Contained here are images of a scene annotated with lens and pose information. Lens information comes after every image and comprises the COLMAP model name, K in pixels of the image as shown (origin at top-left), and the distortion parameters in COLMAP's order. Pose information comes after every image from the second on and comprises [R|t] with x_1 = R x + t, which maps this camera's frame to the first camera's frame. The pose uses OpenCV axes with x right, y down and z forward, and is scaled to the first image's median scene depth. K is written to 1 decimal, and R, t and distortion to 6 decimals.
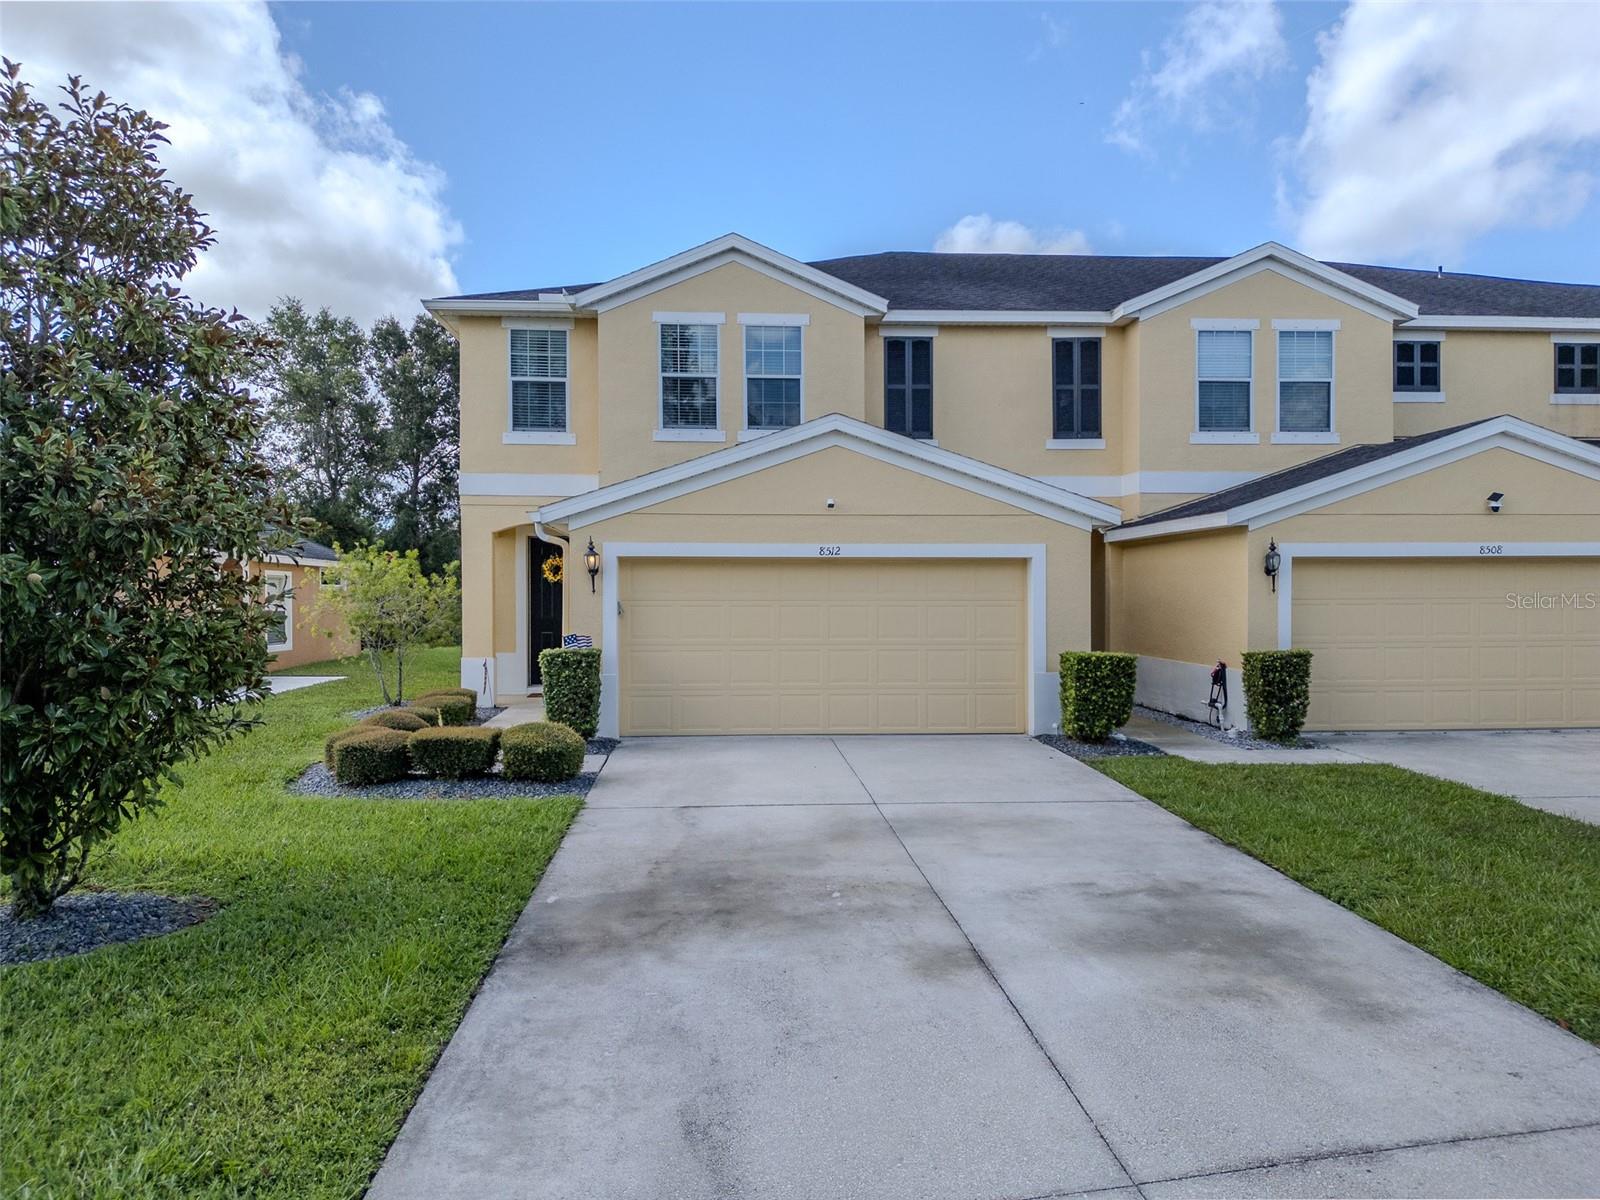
lens RADIAL K [[1118.3, 0, 800.0], [0, 1118.3, 600.0], [0, 0, 1]] dist [0.089190, -0.092432]
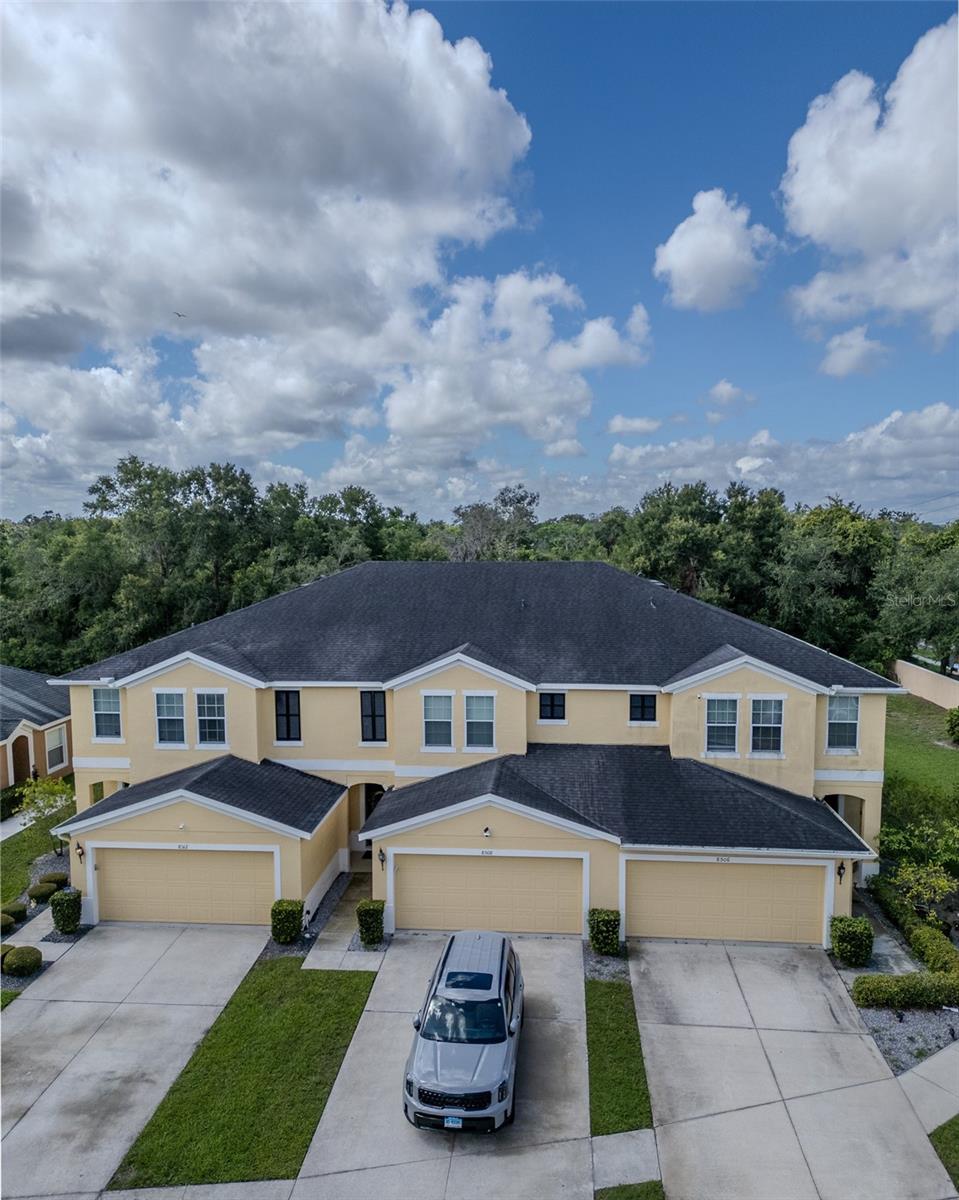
lens RADIAL K [[892.7, 0, 479.5], [0, 892.7, 600.0], [0, 0, 1]] dist [0.002077, -0.000270]
pose [[0.989510, 0.014497, -0.143734, 0.941840], [-0.004114, 0.997376, 0.072274, -0.727567], [0.144405, -0.070925, 0.986974, -0.707861]]
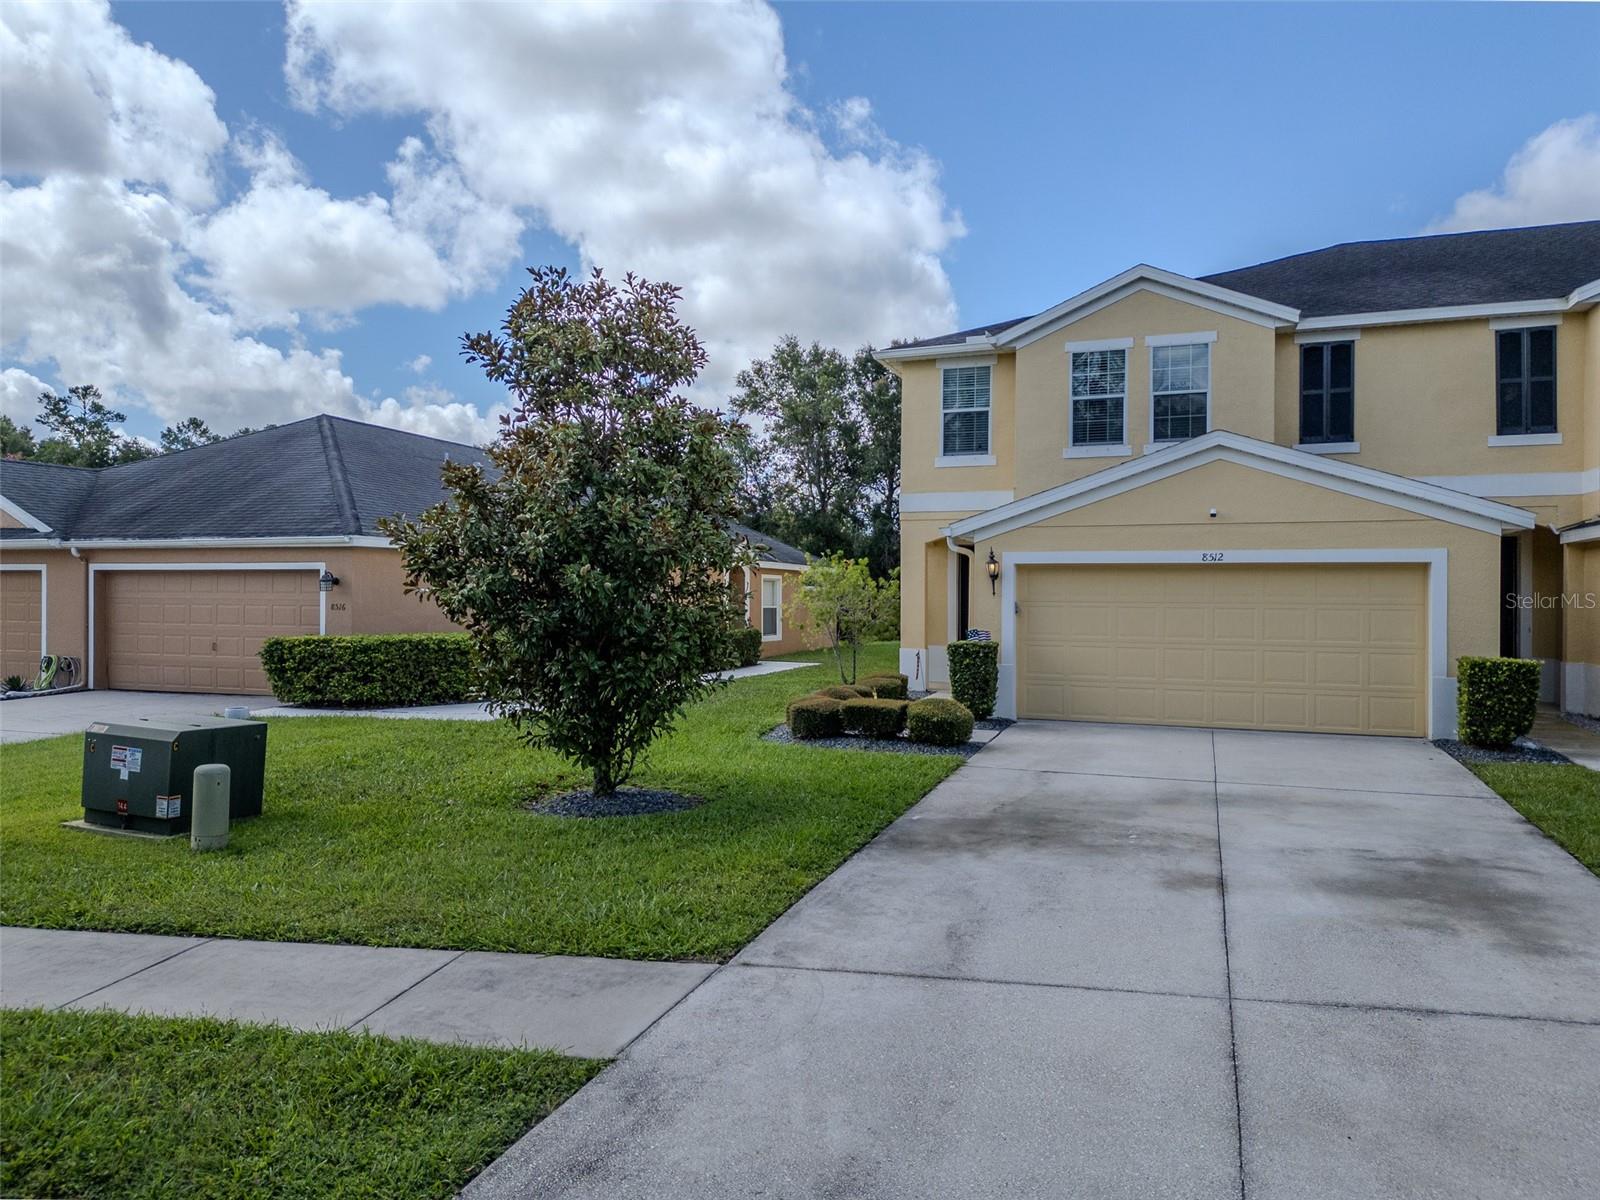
lens RADIAL K [[1118.3, 0, 800.0], [0, 1118.3, 600.0], [0, 0, 1]] dist [0.089190, -0.092432]
pose [[0.914228, 0.008067, -0.405120, 0.114714], [-0.008287, 0.999965, 0.001211, -0.000717], [0.405116, 0.002250, 0.914263, -0.175520]]
